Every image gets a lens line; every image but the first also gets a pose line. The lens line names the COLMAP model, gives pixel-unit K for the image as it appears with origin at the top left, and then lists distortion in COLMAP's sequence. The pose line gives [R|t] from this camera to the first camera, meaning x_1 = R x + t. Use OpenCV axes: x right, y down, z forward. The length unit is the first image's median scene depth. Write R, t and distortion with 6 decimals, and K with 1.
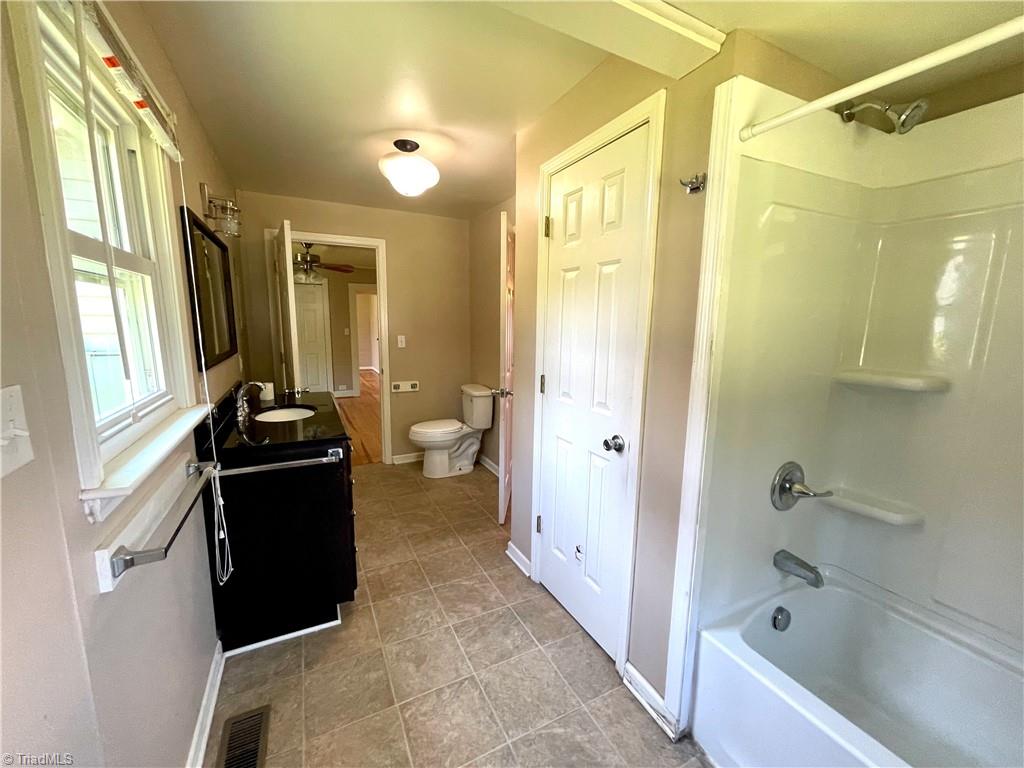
lens RADIAL K [[415.7, 0, 512.1], [0, 415.7, 385.8], [0, 0, 1]] dist [-0.002325, 0.000610]
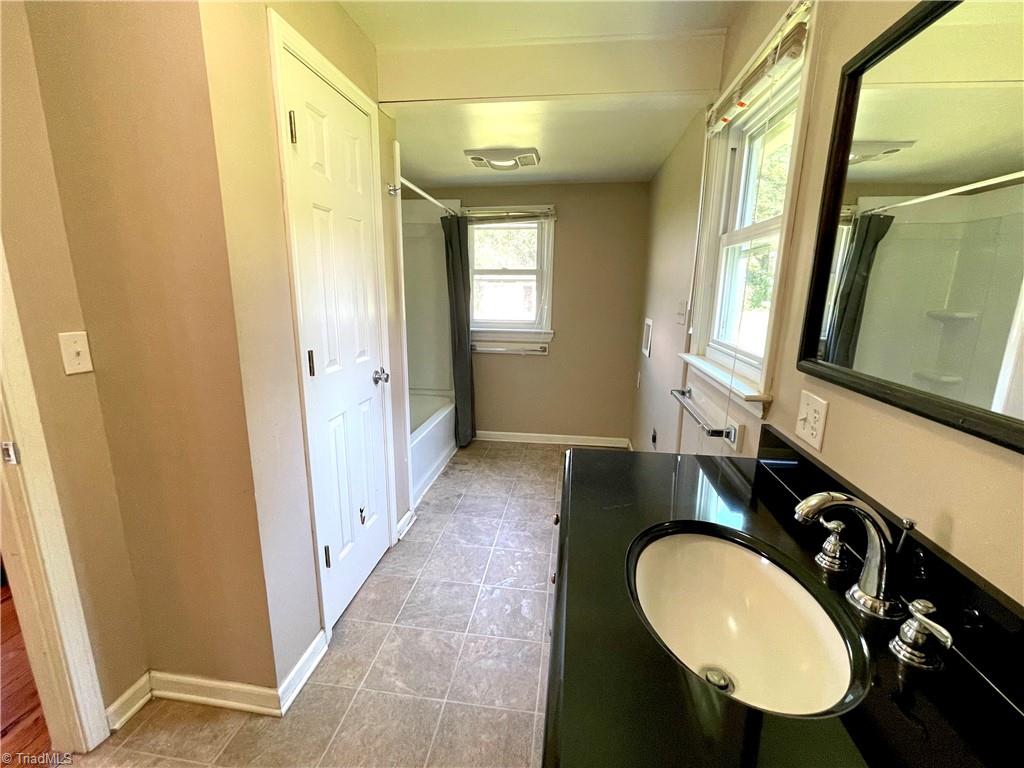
lens RADIAL K [[415.7, 0, 515.4], [0, 415.7, 378.1], [0, 0, 1]] dist [-0.002325, 0.000610]
pose [[-0.816718, -0.148786, 0.557525, -0.608827], [0.065164, 0.936224, 0.345308, -0.202981], [-0.573346, 0.318350, -0.754936, 1.365506]]
